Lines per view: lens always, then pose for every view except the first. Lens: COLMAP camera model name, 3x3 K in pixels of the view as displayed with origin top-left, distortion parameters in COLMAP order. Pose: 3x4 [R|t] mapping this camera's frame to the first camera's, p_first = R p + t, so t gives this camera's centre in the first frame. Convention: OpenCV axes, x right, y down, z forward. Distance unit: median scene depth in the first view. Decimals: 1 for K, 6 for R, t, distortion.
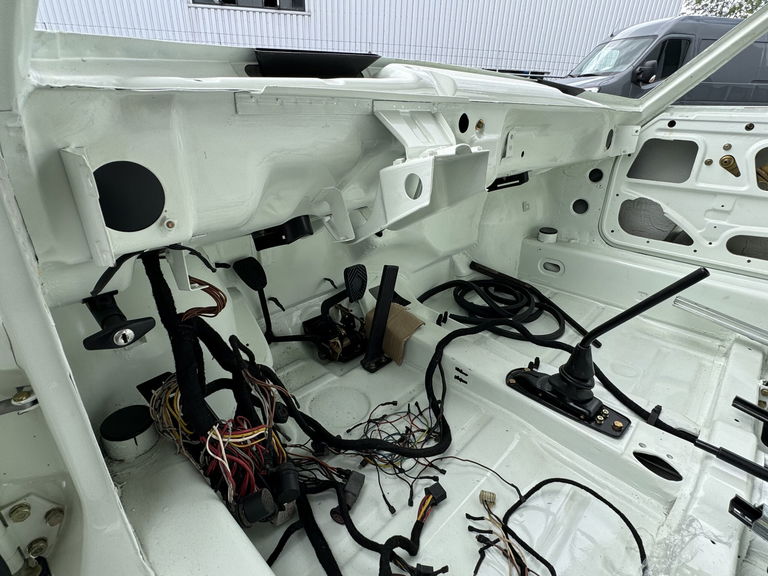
lens RADIAL K [[386.4, 0, 384.0], [0, 386.4, 288.0], [0, 0, 1]] dist [0.000304, -0.001372]
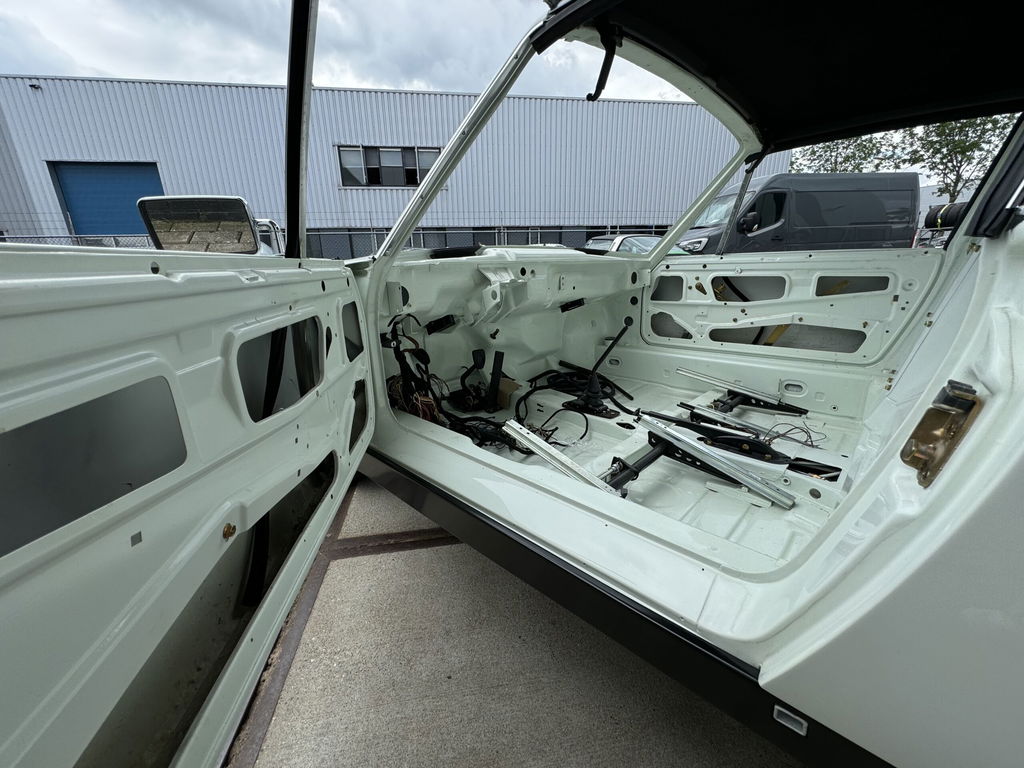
lens RADIAL K [[433.0, 0, 519.5], [0, 433.0, 398.3], [0, 0, 1]] dist [0.002618, 0.000373]
pose [[0.998724, -0.042725, -0.026939, 0.137550], [0.038564, 0.989460, -0.139578, 0.389657], [0.032618, 0.138361, 0.989845, -0.829931]]
